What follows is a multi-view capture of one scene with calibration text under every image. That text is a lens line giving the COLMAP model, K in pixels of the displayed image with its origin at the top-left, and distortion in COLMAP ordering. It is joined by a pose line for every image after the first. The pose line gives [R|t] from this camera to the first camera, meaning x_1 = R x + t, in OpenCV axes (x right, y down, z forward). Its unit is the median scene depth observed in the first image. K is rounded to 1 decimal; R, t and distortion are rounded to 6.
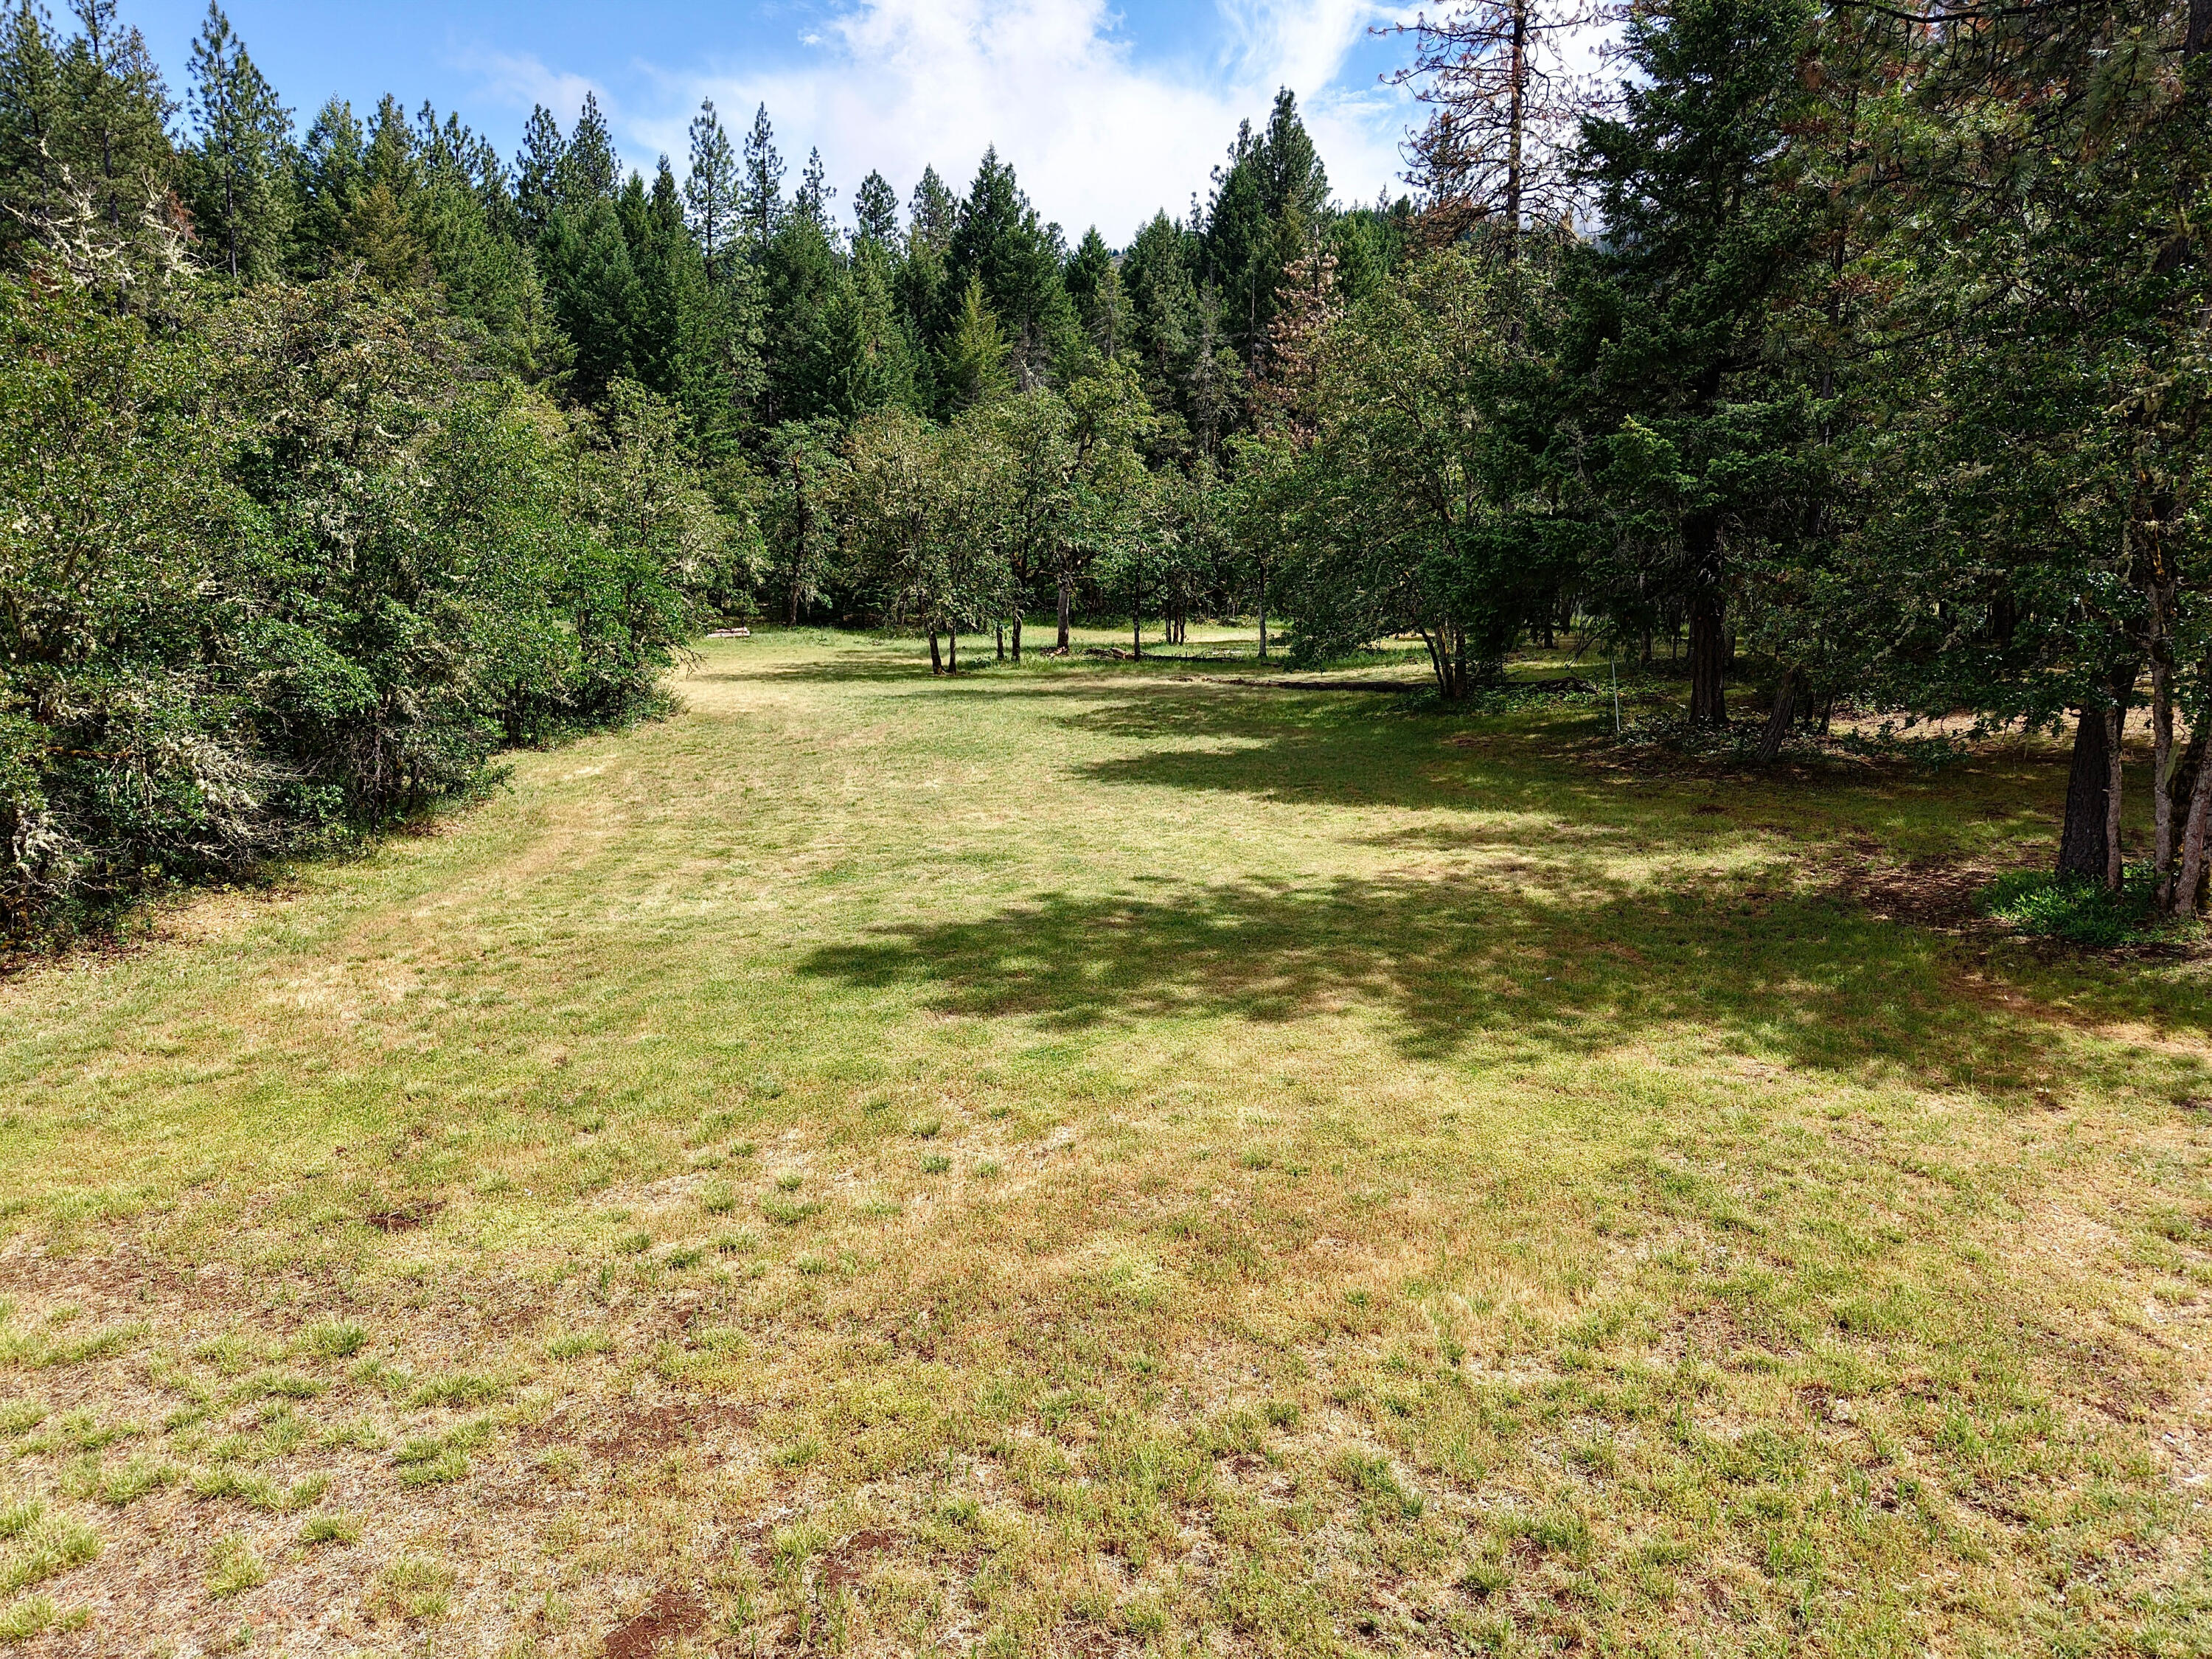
lens RADIAL K [[1486.0, 0, 1100.6], [0, 1486.0, 846.3], [0, 0, 1]] dist [0.012670, -0.009821]
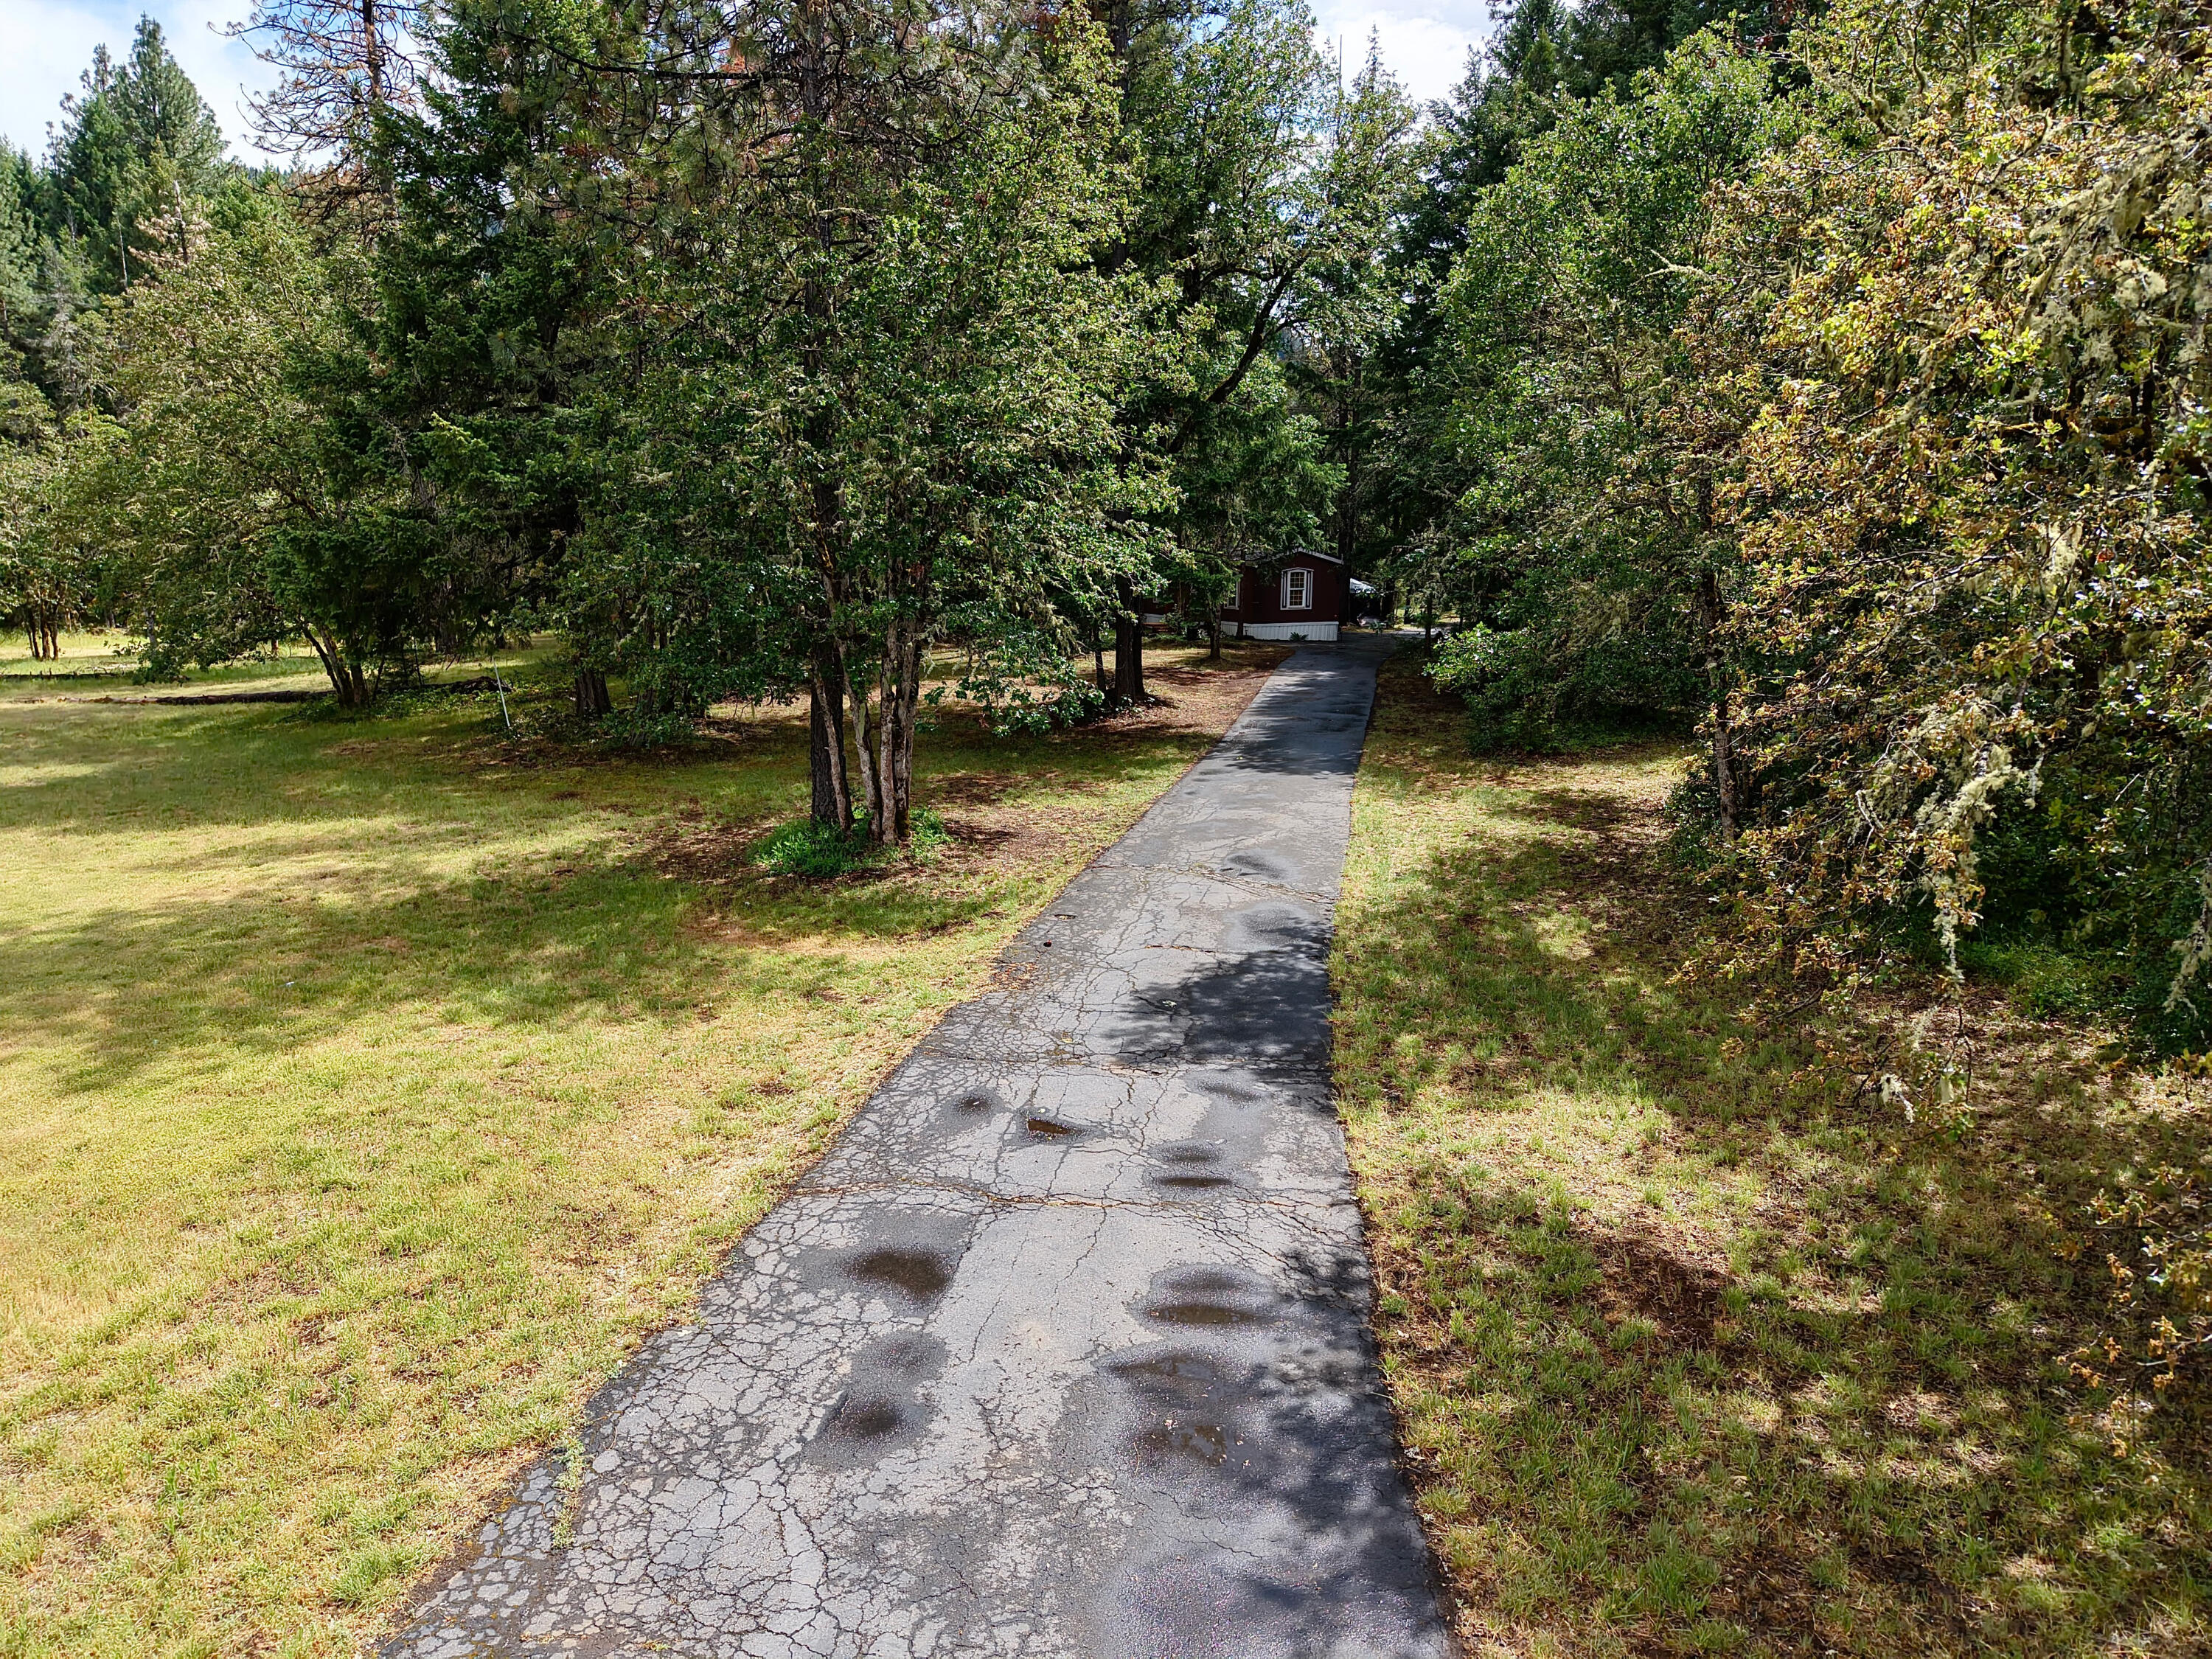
lens RADIAL K [[1486.0, 0, 1112.1], [0, 1486.0, 844.0], [0, 0, 1]] dist [0.012670, -0.009821]
pose [[0.811596, -0.116882, 0.572408, 0.094588], [0.117104, 0.992445, 0.036613, 0.012655], [-0.572363, 0.037316, 0.819151, -0.060695]]
